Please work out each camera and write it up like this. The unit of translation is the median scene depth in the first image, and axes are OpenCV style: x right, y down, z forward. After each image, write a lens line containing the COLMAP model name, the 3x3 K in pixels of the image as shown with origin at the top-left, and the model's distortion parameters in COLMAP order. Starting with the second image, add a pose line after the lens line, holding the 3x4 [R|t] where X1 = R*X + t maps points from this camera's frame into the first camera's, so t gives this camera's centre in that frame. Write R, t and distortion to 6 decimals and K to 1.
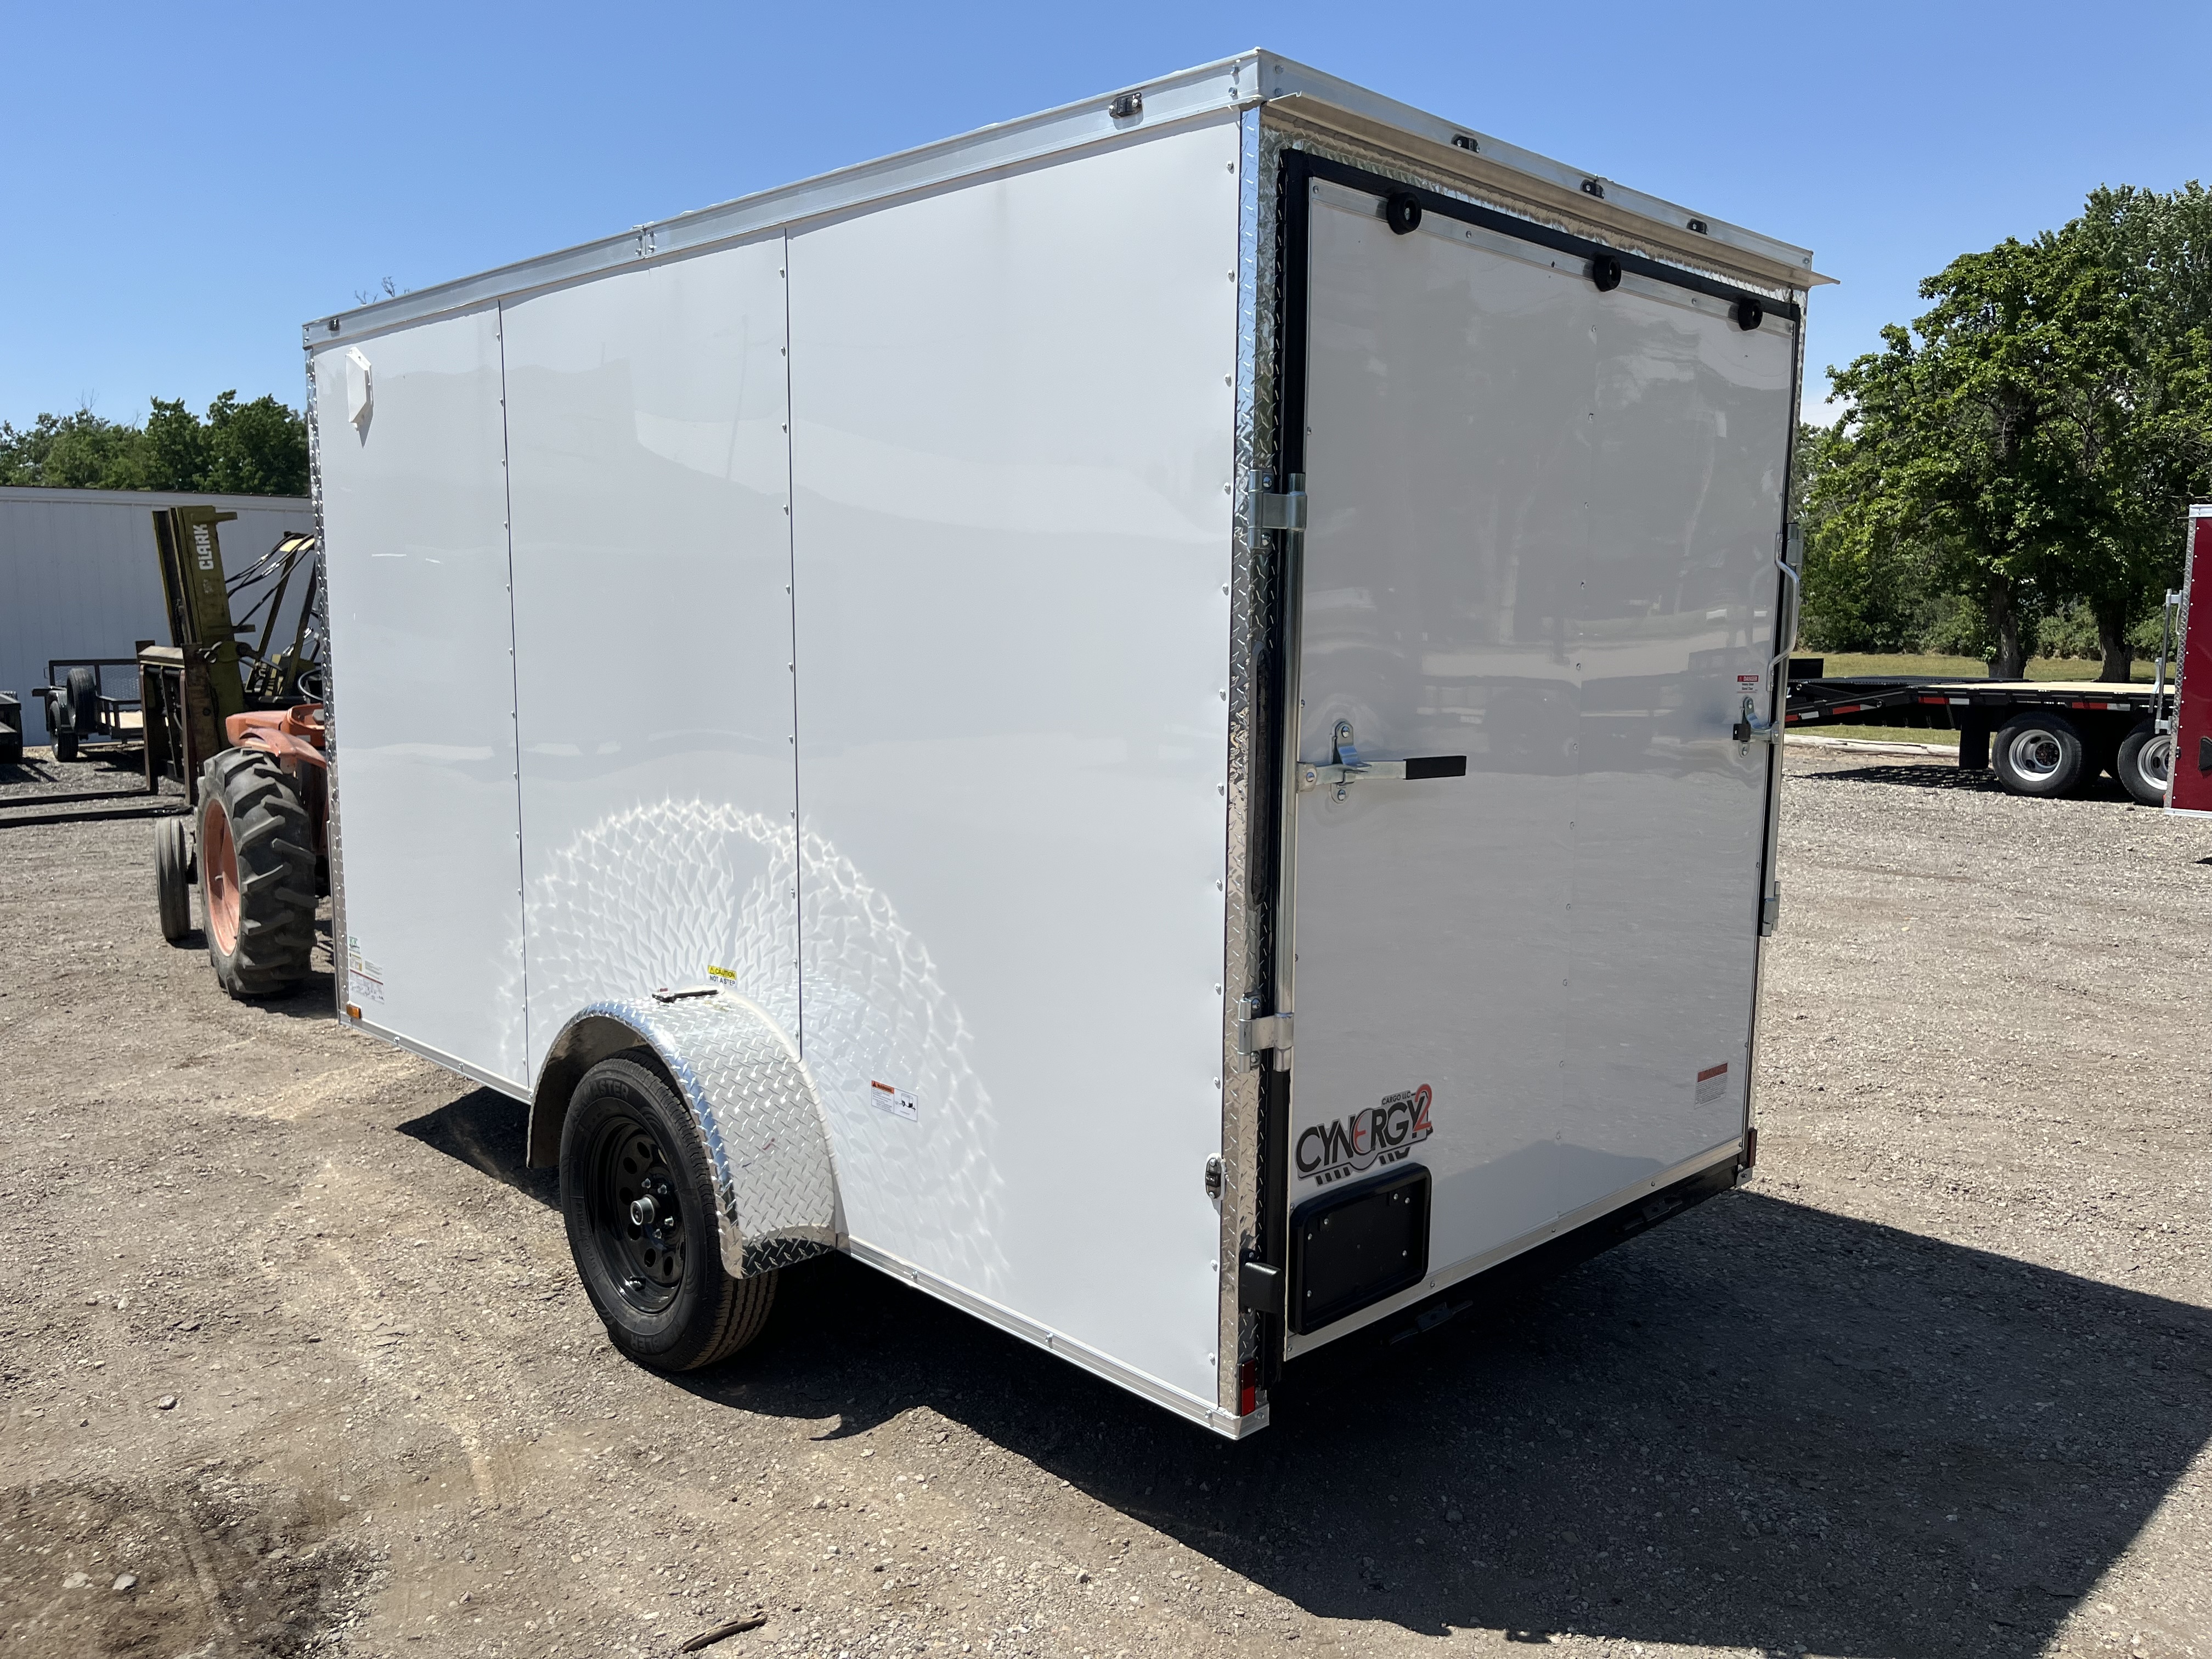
lens RADIAL K [[1678.0, 0, 1113.2], [0, 1678.0, 824.9], [0, 0, 1]] dist [0.070750, -0.101617]
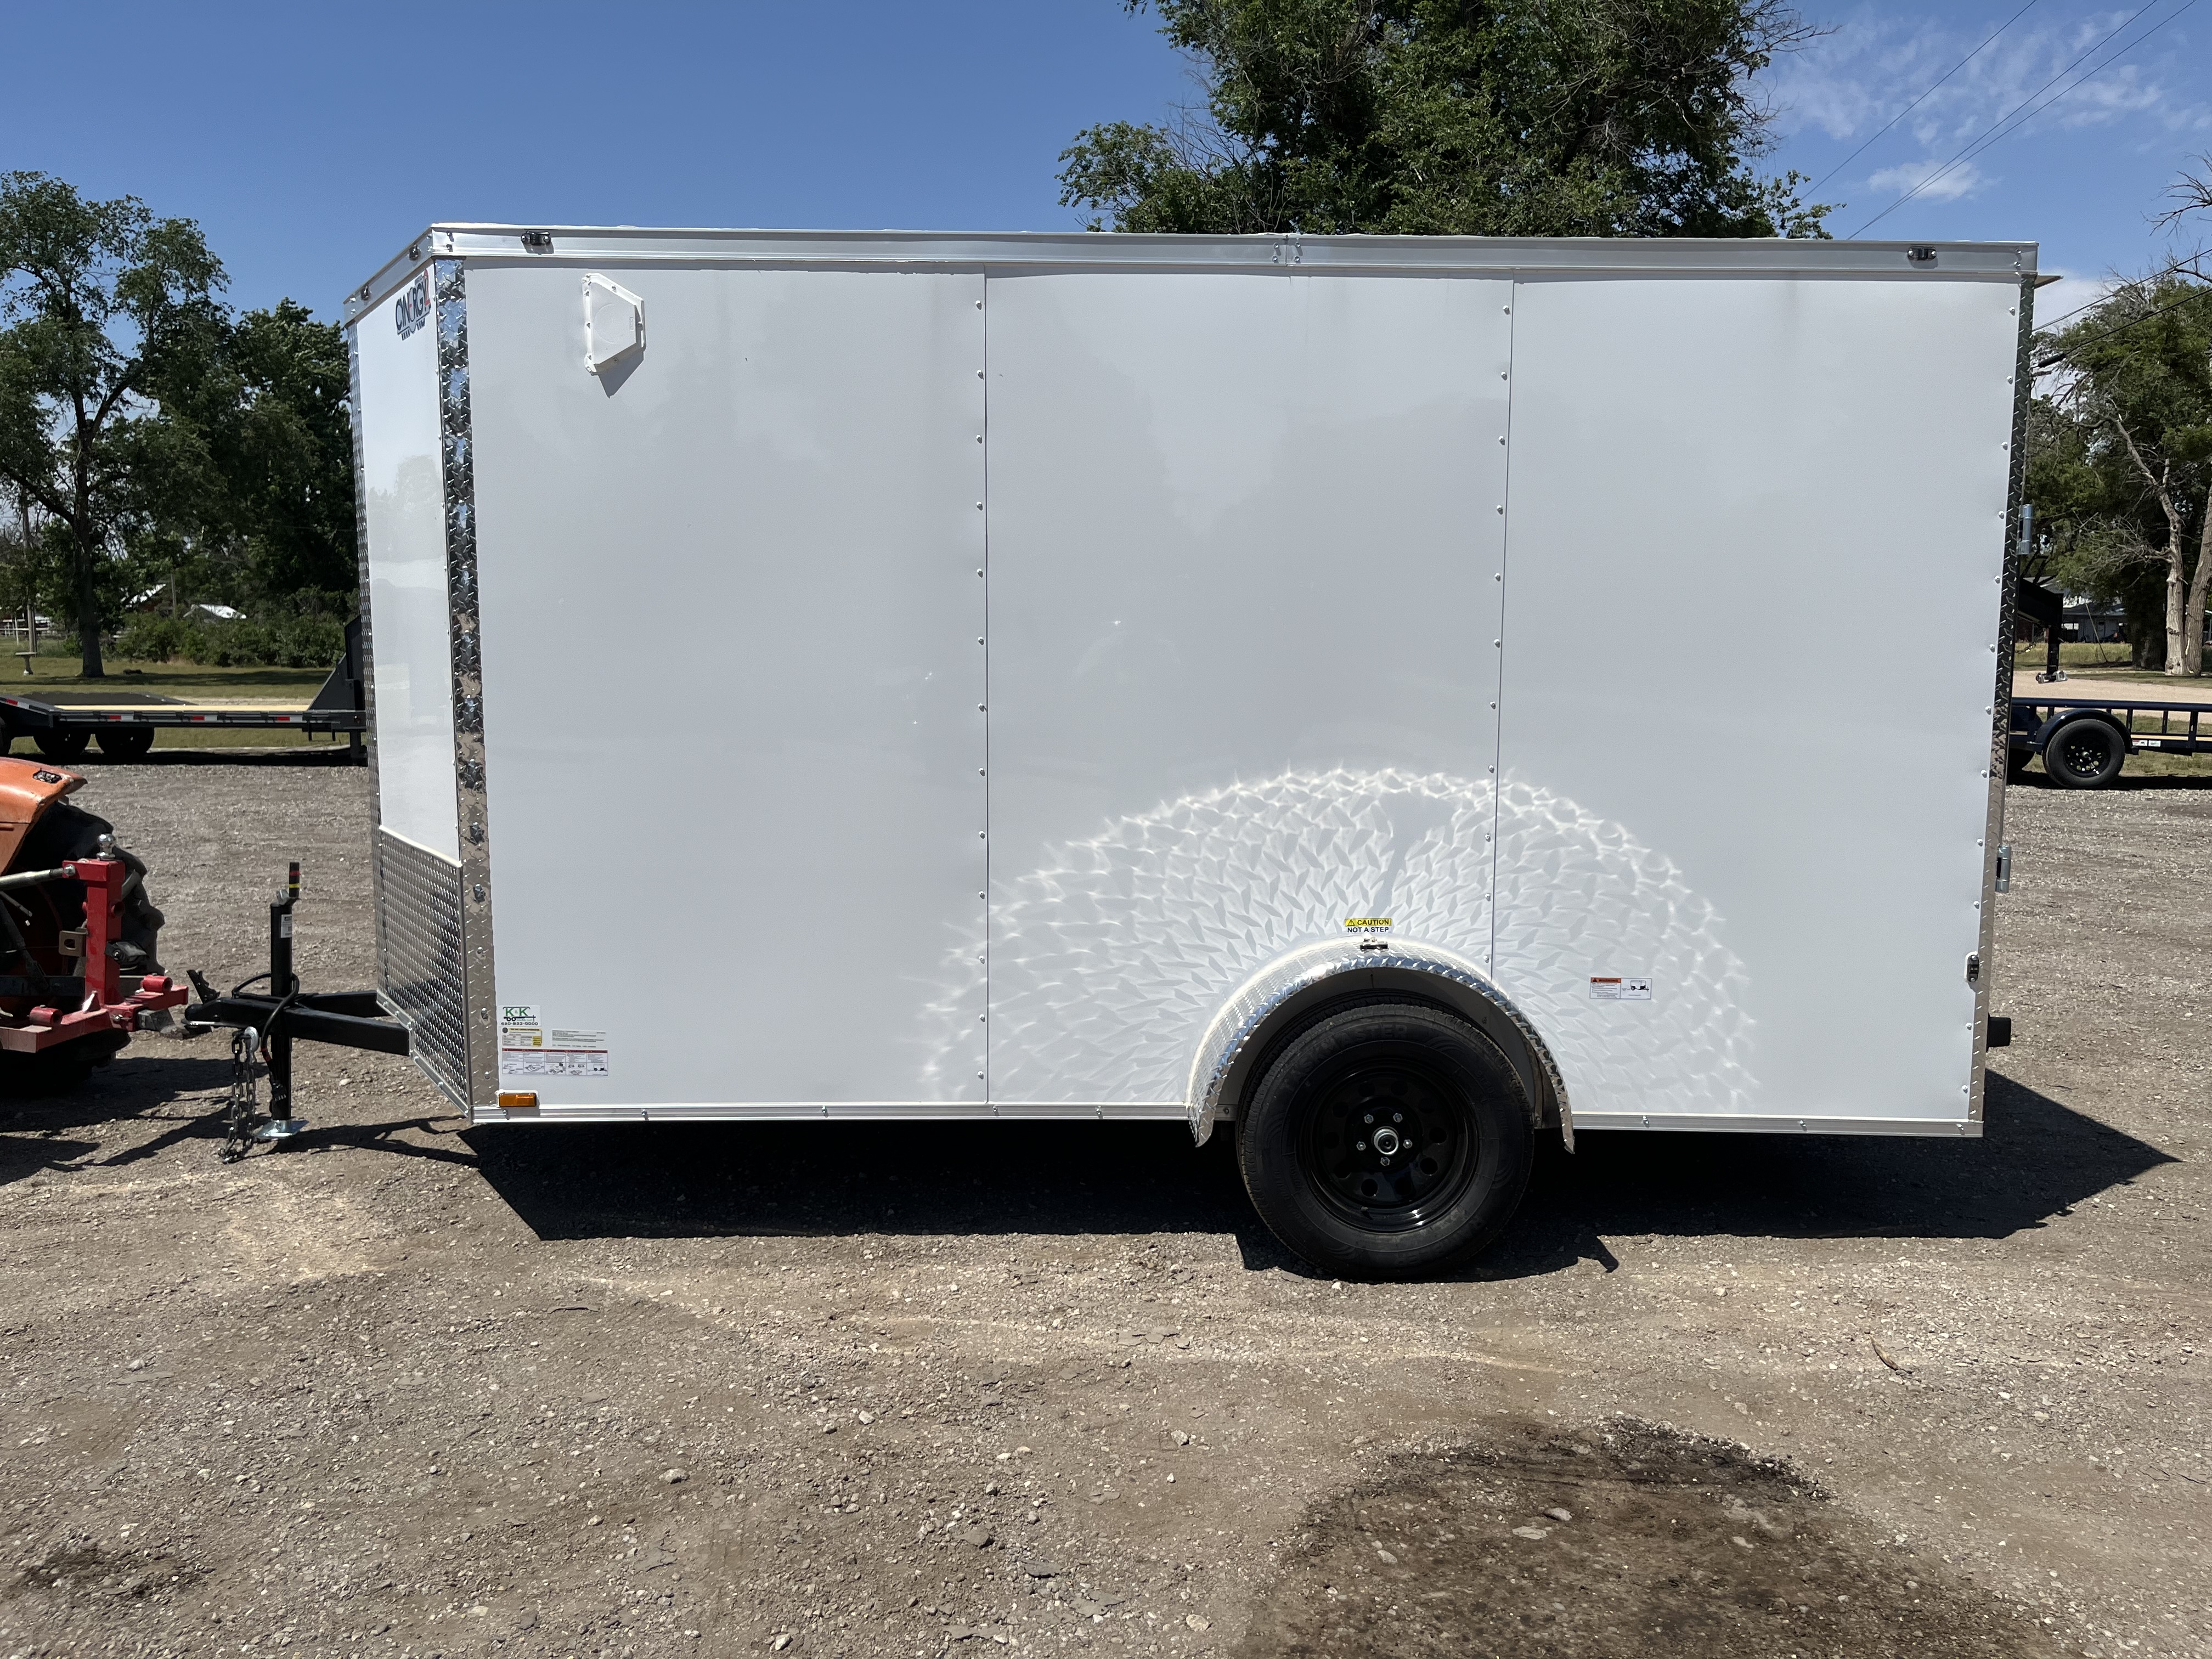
lens RADIAL K [[1678.0, 0, 1113.2], [0, 1678.0, 824.9], [0, 0, 1]] dist [0.070750, -0.101617]
pose [[0.701044, -0.080555, 0.708553, -1.225532], [0.087742, 0.995793, 0.026400, -0.022198], [-0.707699, 0.043662, 0.705163, 0.362910]]
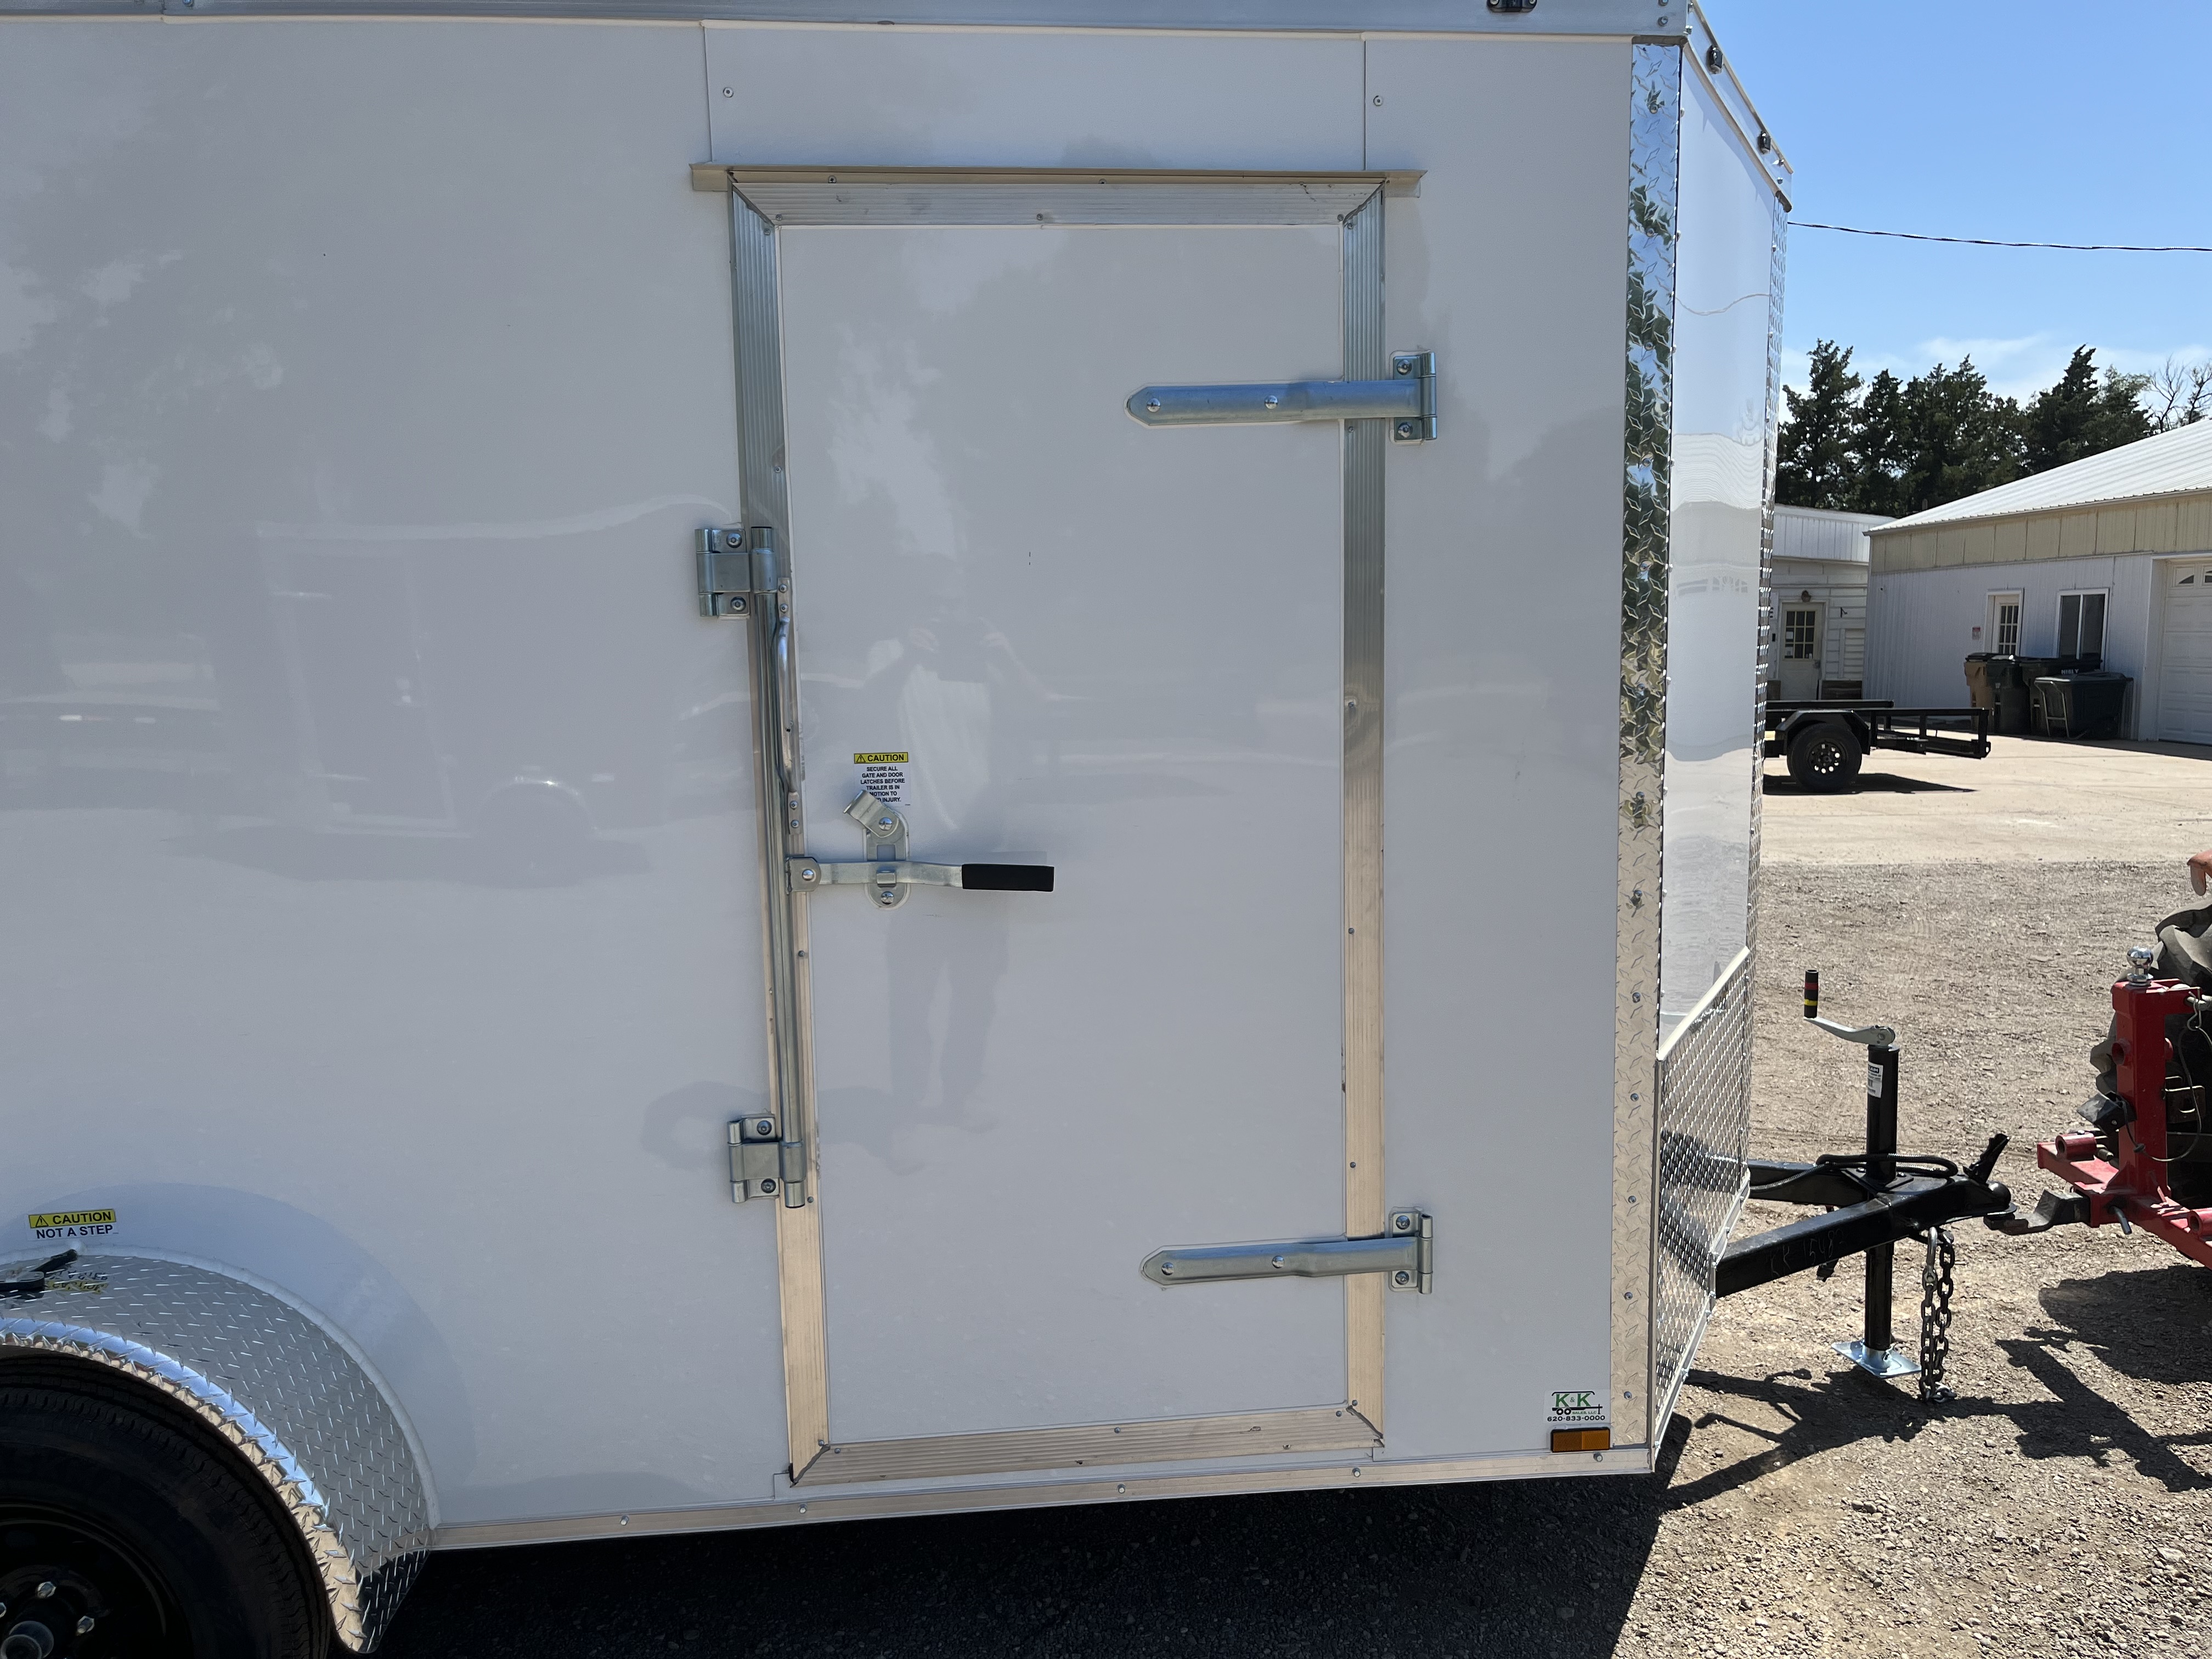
lens RADIAL K [[1817.3, 0, 1106.0], [0, 1817.3, 829.5], [0, 0, 1]] dist [-0.002952, -0.005291]
pose [[-0.616120, 0.108094, -0.780200, 0.417798], [-0.086498, 0.975262, 0.203426, -0.283452], [0.782888, 0.192821, -0.591529, 2.162949]]
